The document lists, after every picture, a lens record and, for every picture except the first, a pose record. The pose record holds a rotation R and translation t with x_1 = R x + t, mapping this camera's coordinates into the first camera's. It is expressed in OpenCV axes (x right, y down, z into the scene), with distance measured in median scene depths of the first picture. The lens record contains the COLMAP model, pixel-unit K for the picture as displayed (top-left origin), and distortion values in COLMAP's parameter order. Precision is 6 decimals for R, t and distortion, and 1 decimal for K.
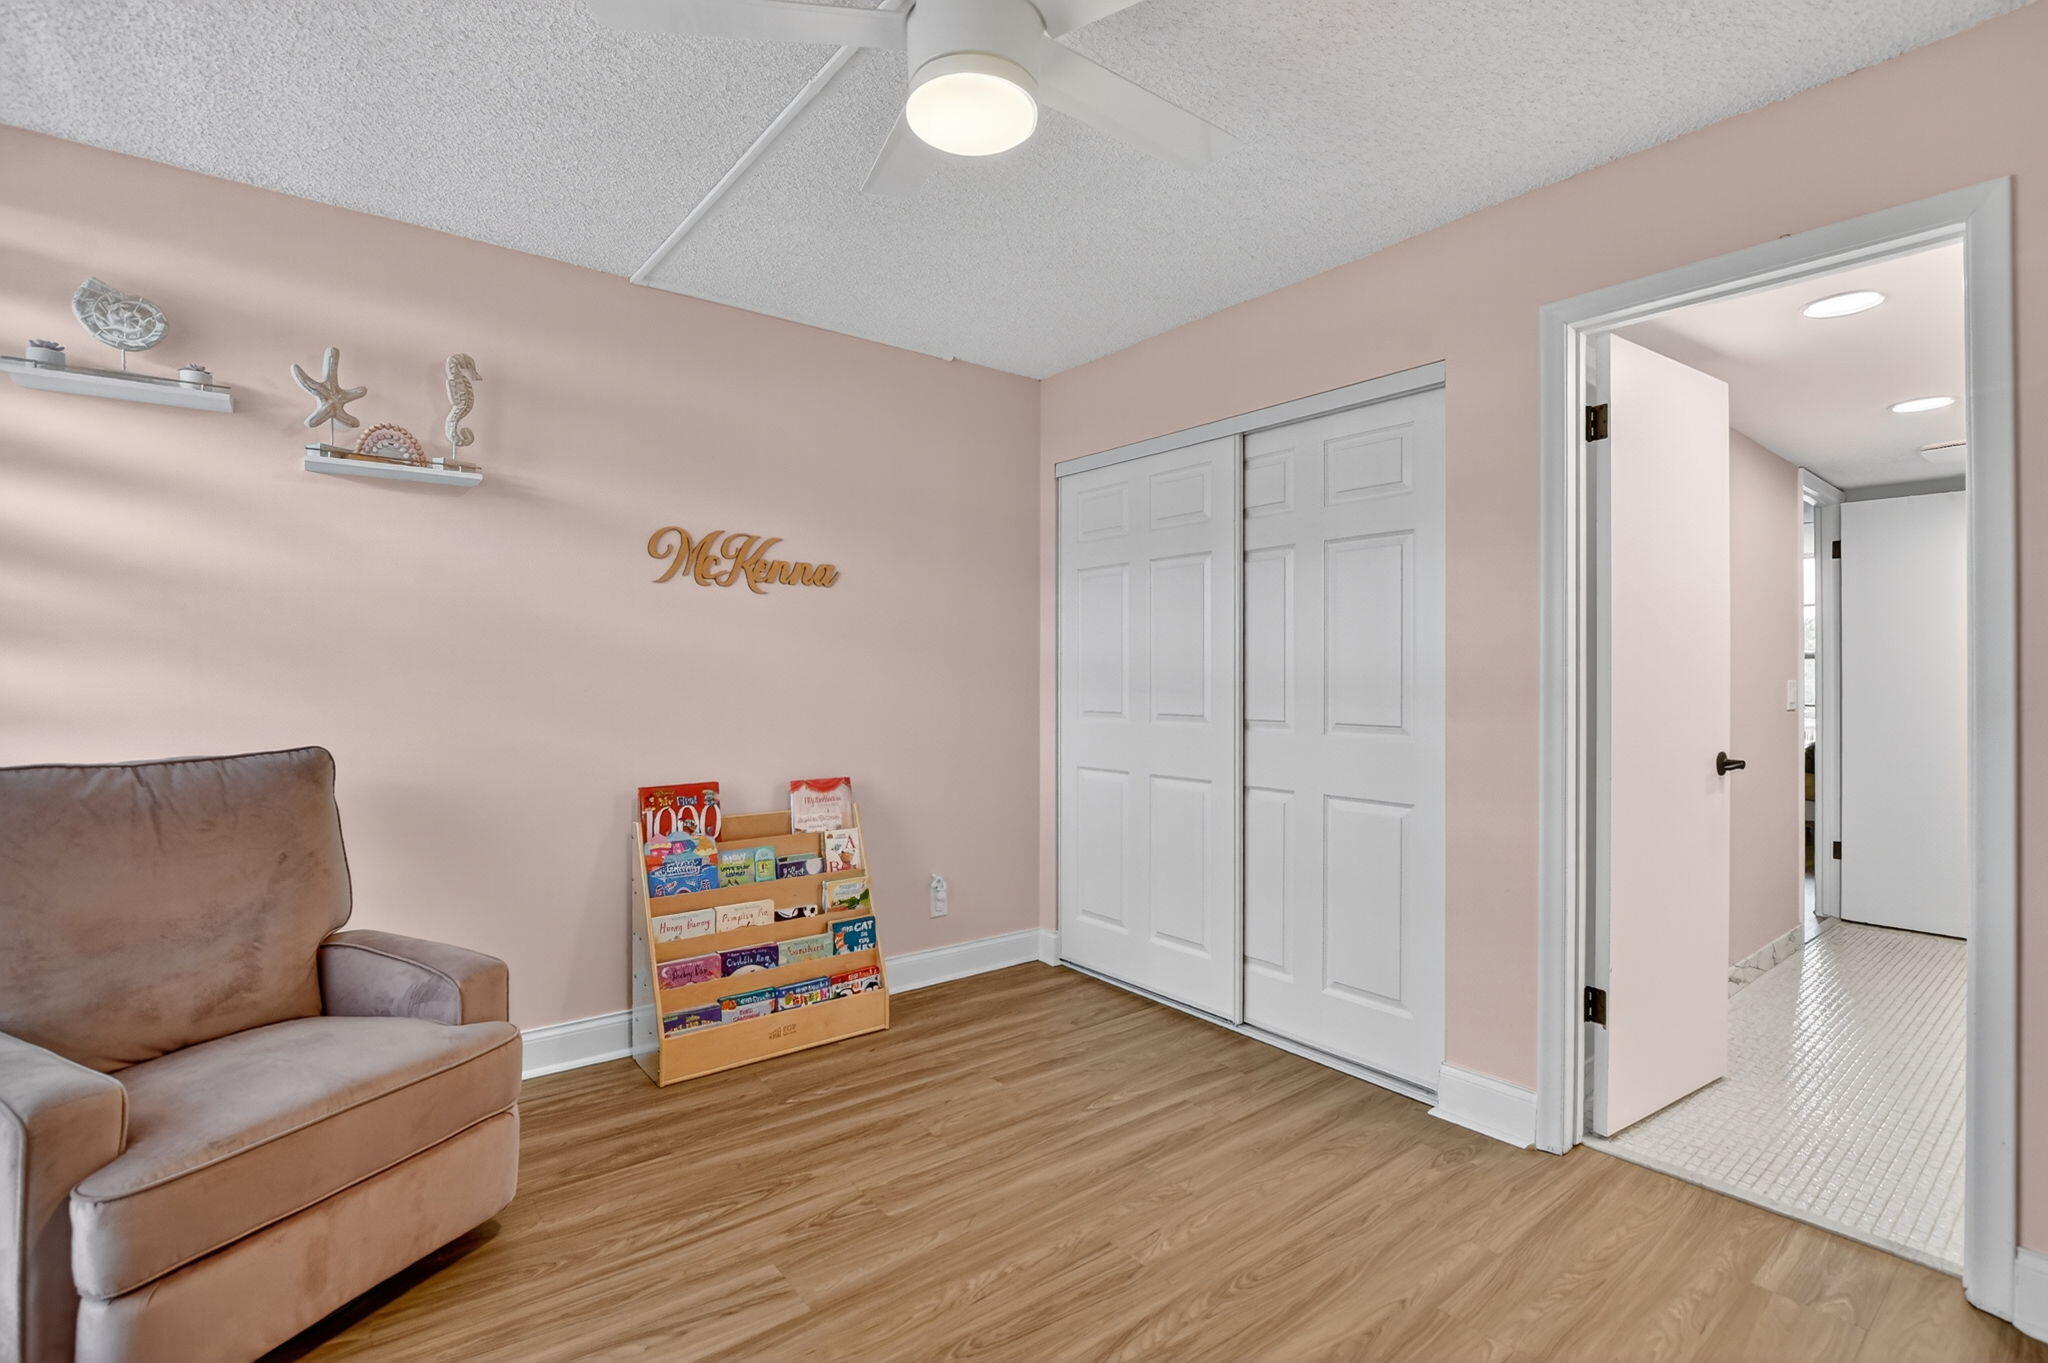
lens RADIAL K [[927.1, 0, 1026.0], [0, 927.1, 662.3], [0, 0, 1]] dist [-0.028296, 0.001096]
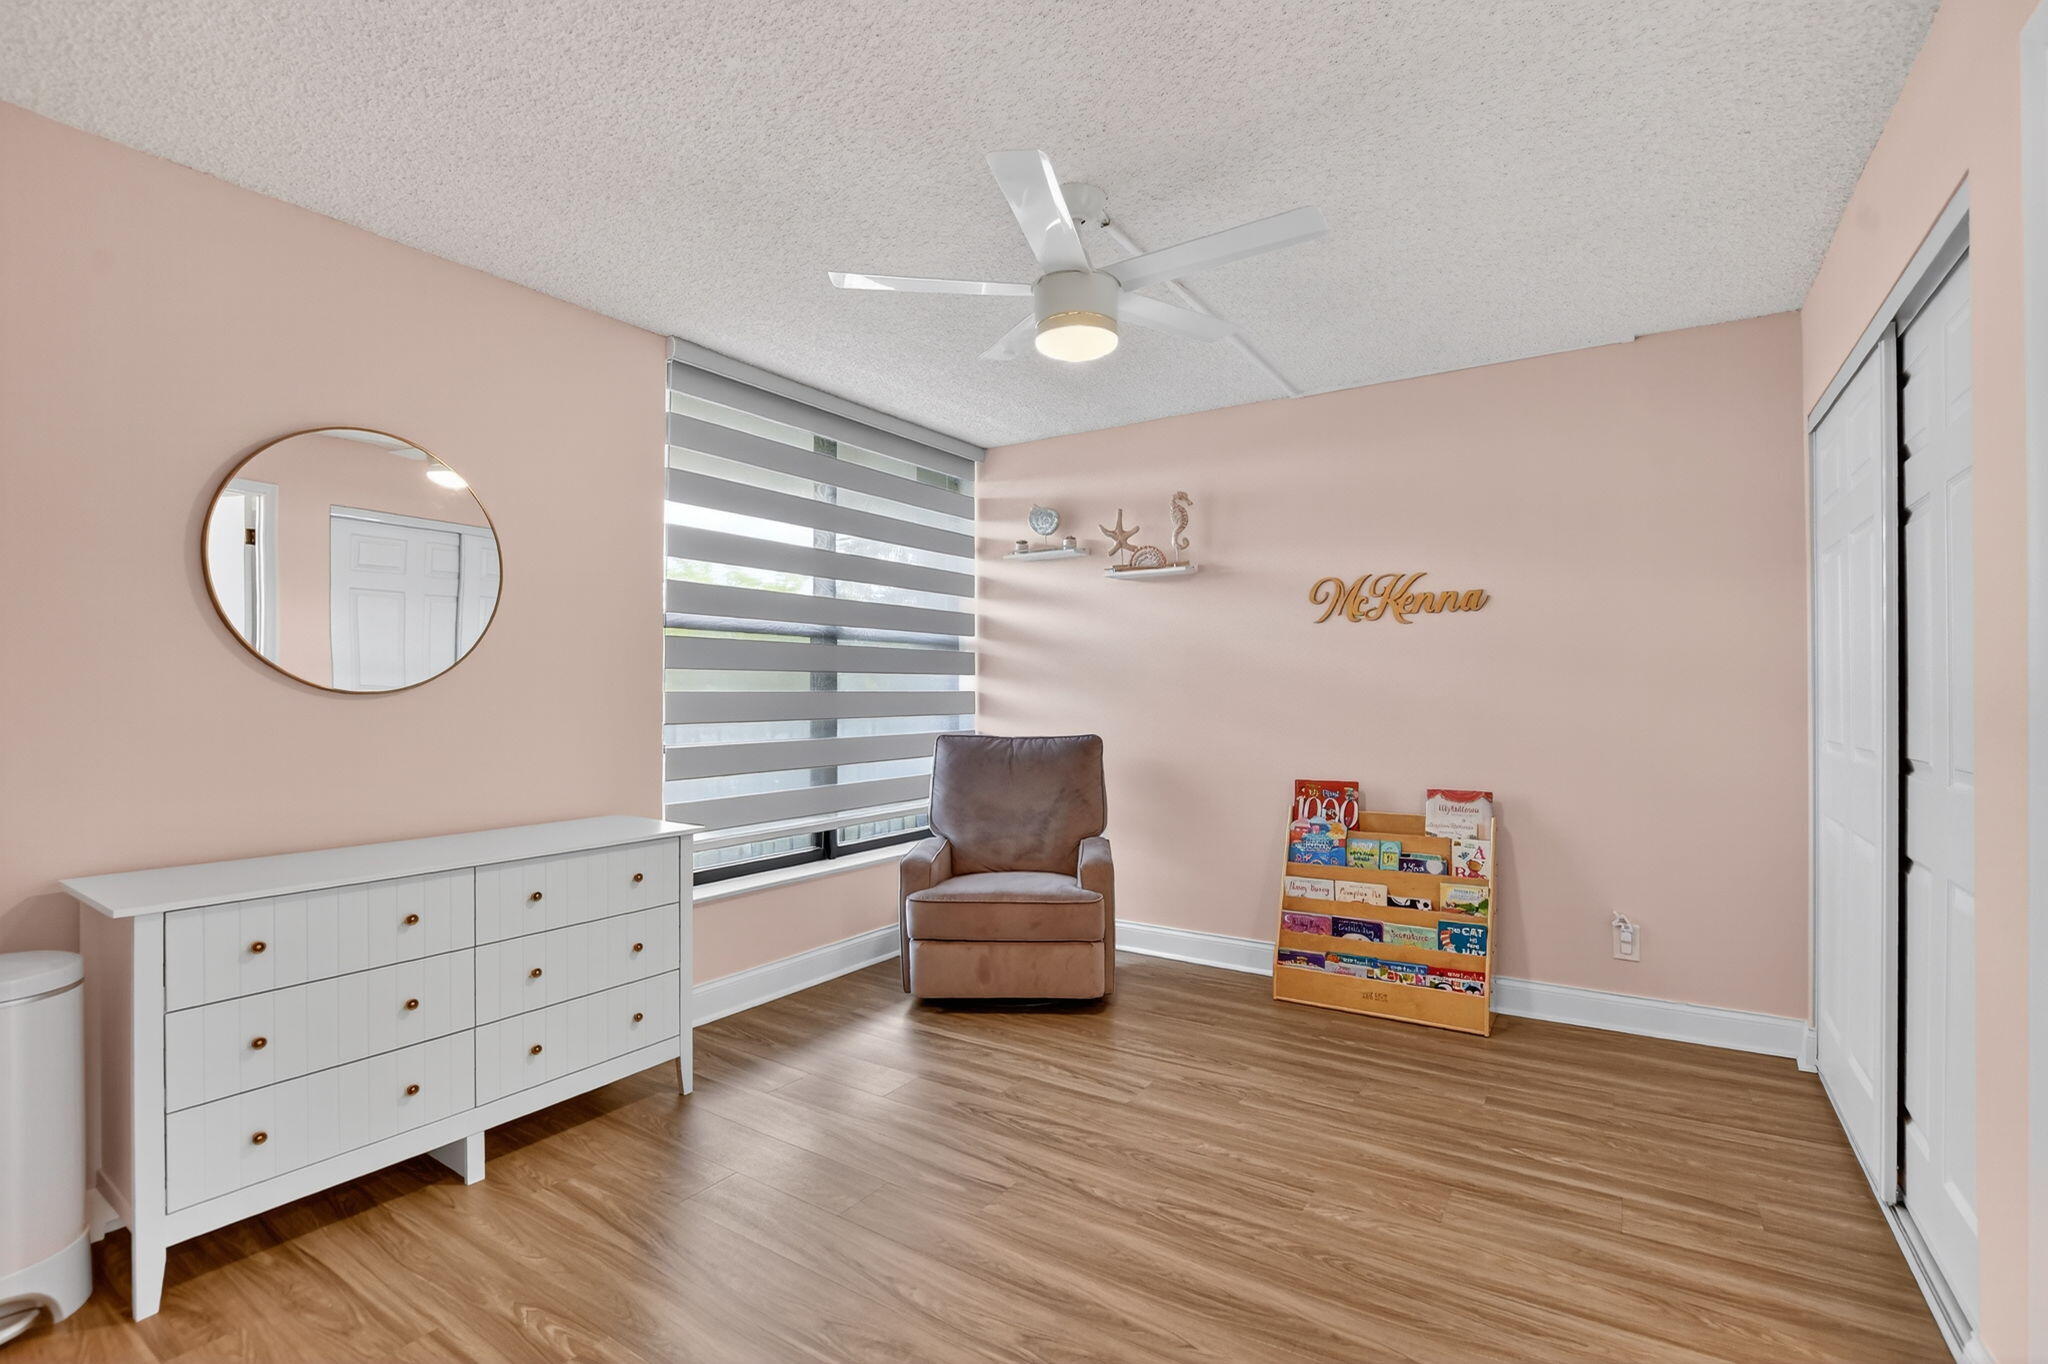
lens RADIAL K [[927.1, 0, 1028.0], [0, 927.1, 685.8], [0, 0, 1]] dist [-0.028296, 0.001096]
pose [[0.332594, -0.008877, -0.943028, 0.700423], [0.016770, 0.999853, -0.003497, -0.000897], [0.942921, -0.014652, 0.332694, 0.190945]]
